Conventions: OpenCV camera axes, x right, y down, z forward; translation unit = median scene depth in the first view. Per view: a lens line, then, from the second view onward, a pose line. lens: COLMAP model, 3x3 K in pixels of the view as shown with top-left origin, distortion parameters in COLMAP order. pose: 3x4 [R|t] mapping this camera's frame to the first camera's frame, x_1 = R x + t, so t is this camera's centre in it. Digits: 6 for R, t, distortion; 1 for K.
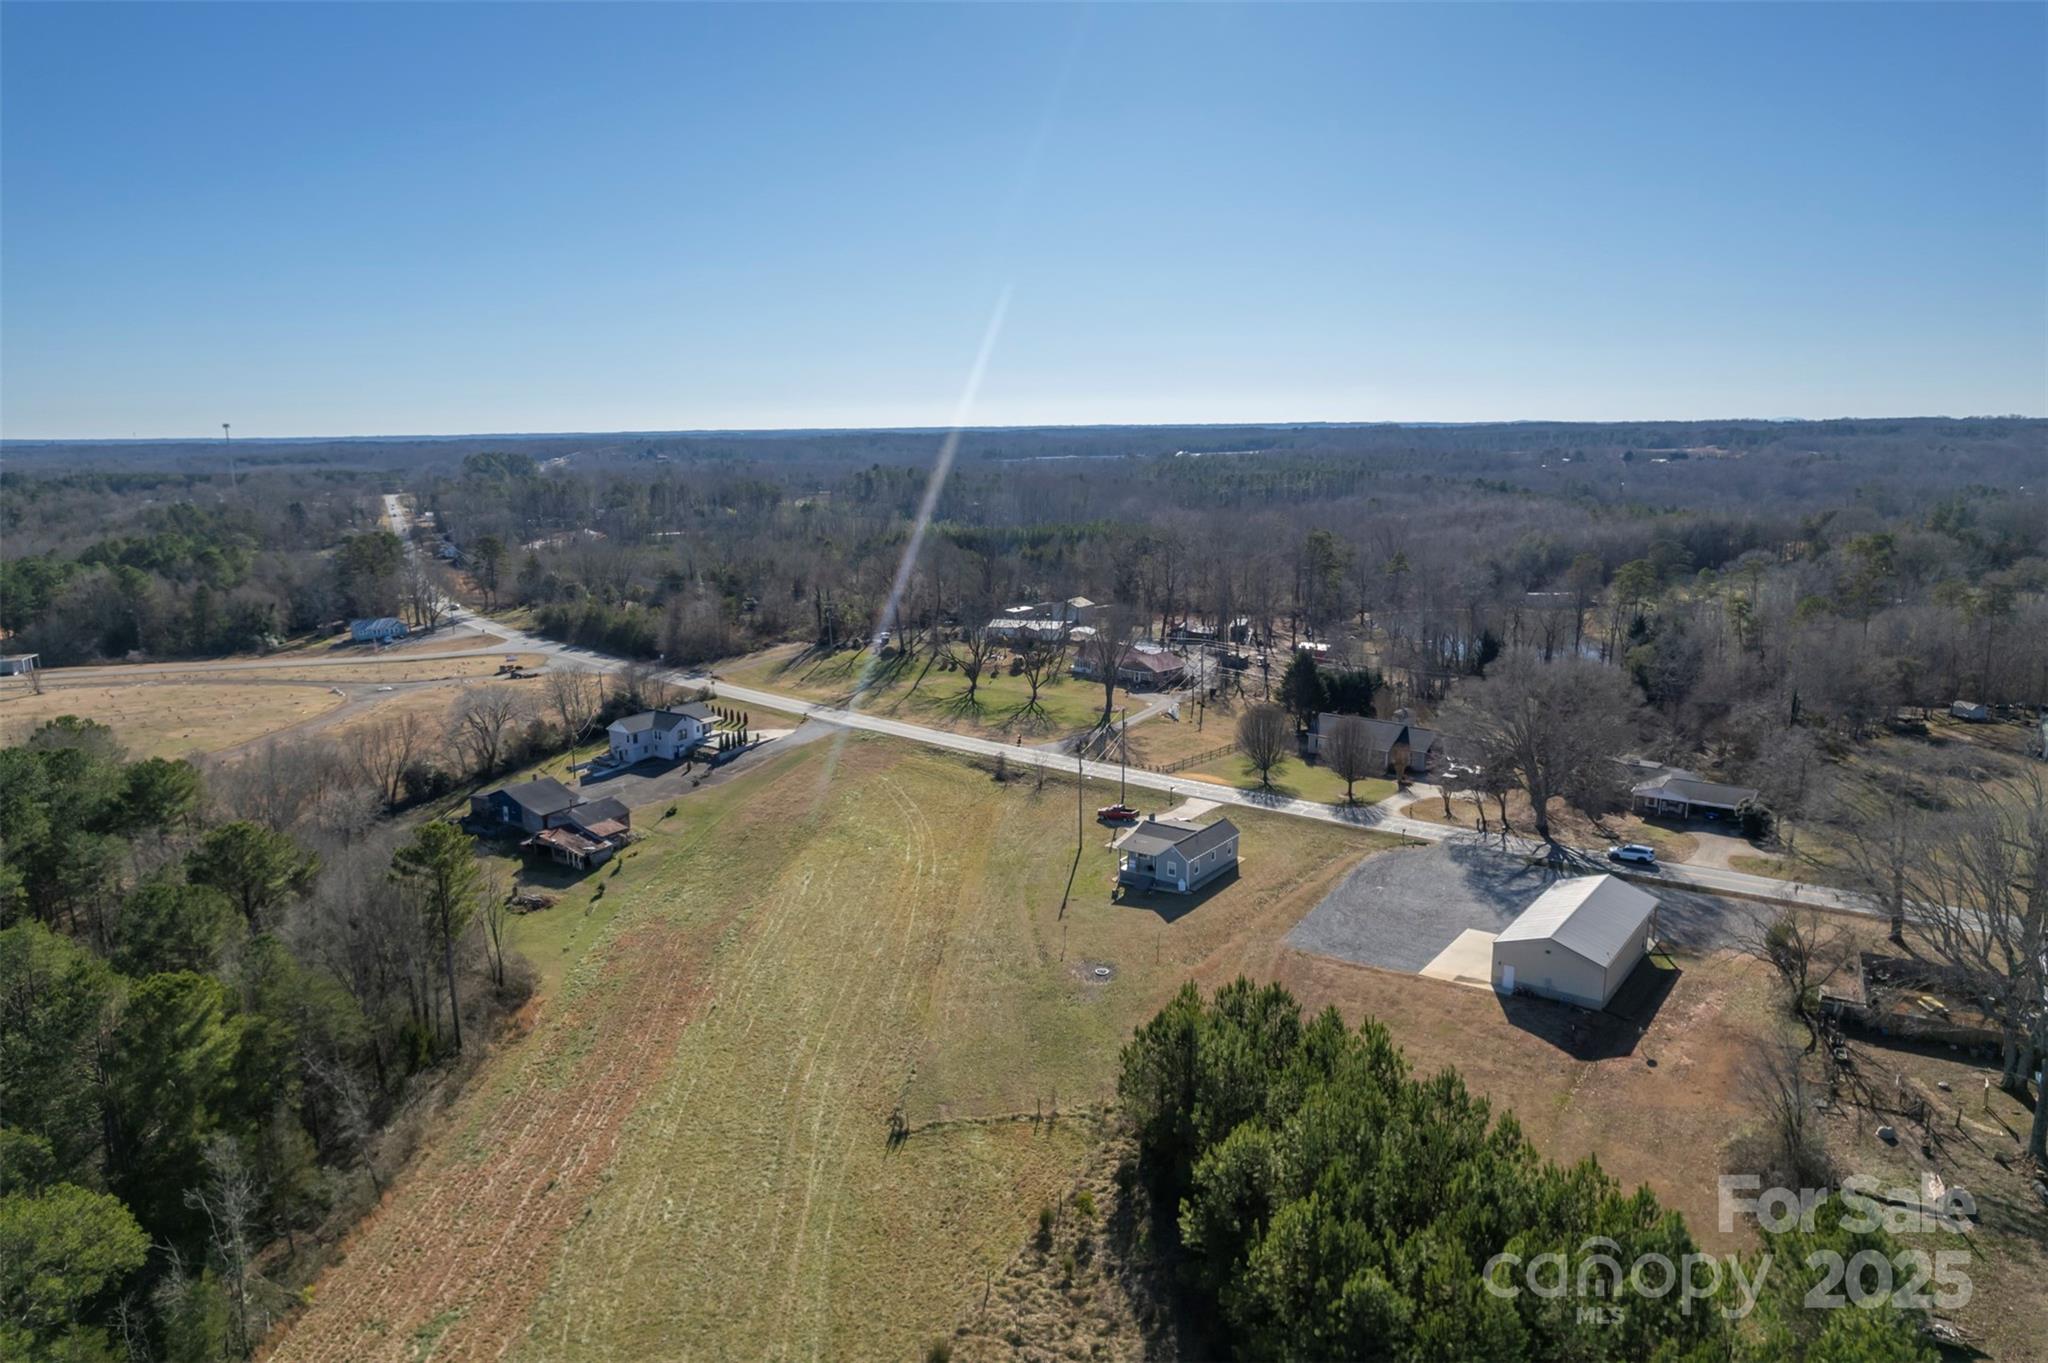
lens RADIAL K [[1308.1, 0, 1026.4], [0, 1308.1, 678.0], [0, 0, 1]] dist [-0.060493, 0.063583]
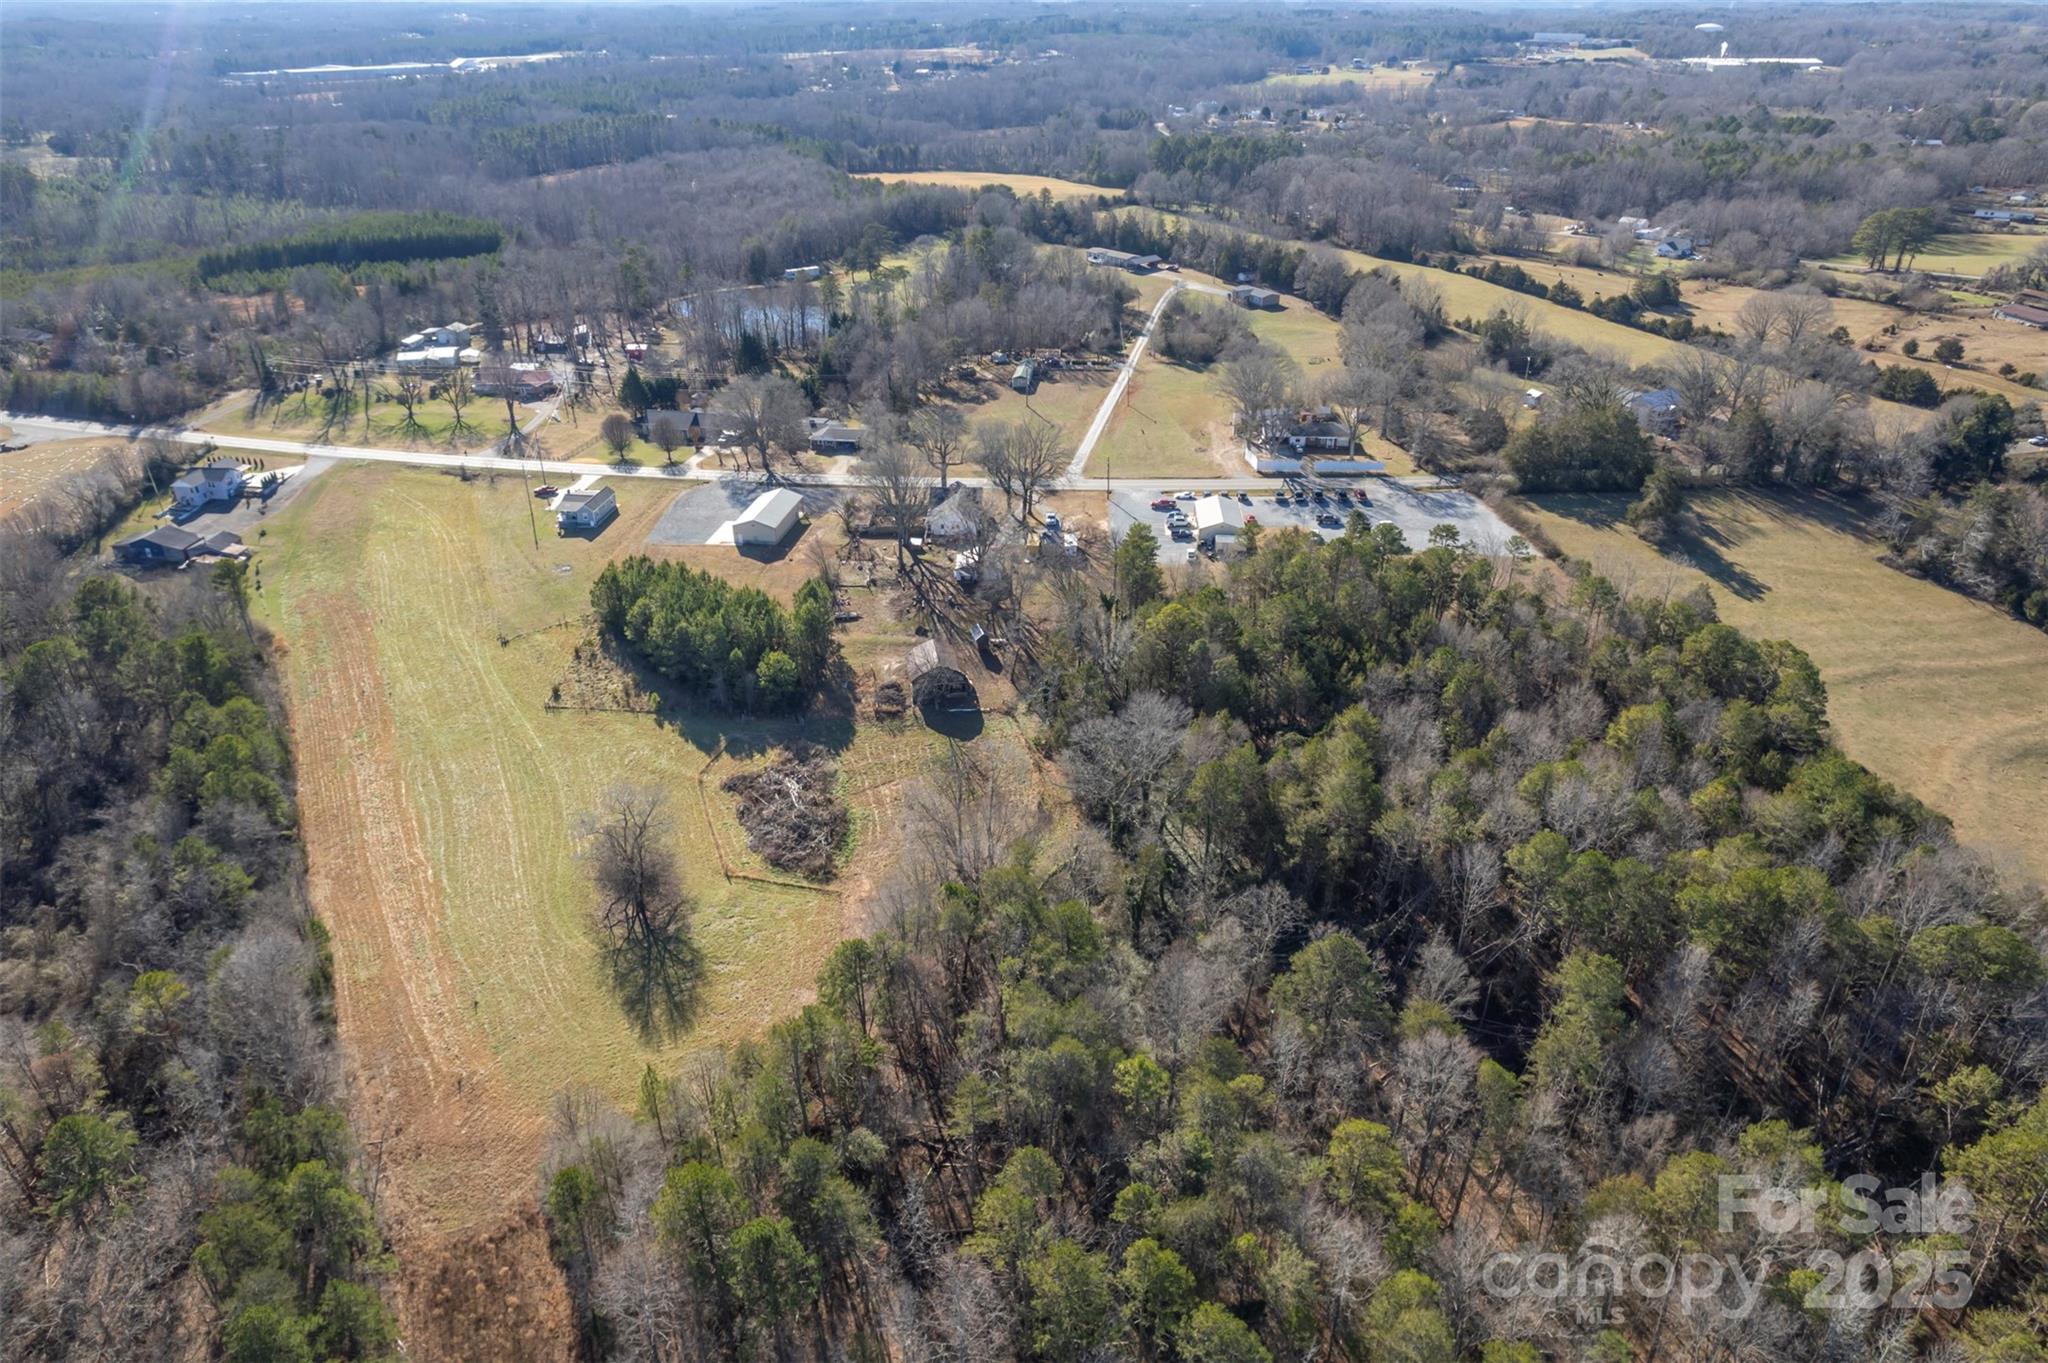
lens RADIAL K [[1308.1, 0, 1026.4], [0, 1308.1, 678.0], [0, 0, 1]] dist [-0.060493, 0.063583]
pose [[0.878424, -0.220873, 0.423776, -0.136259], [0.084602, 0.944649, 0.316988, -0.136543], [-0.470334, -0.242598, 0.848488, -0.755050]]
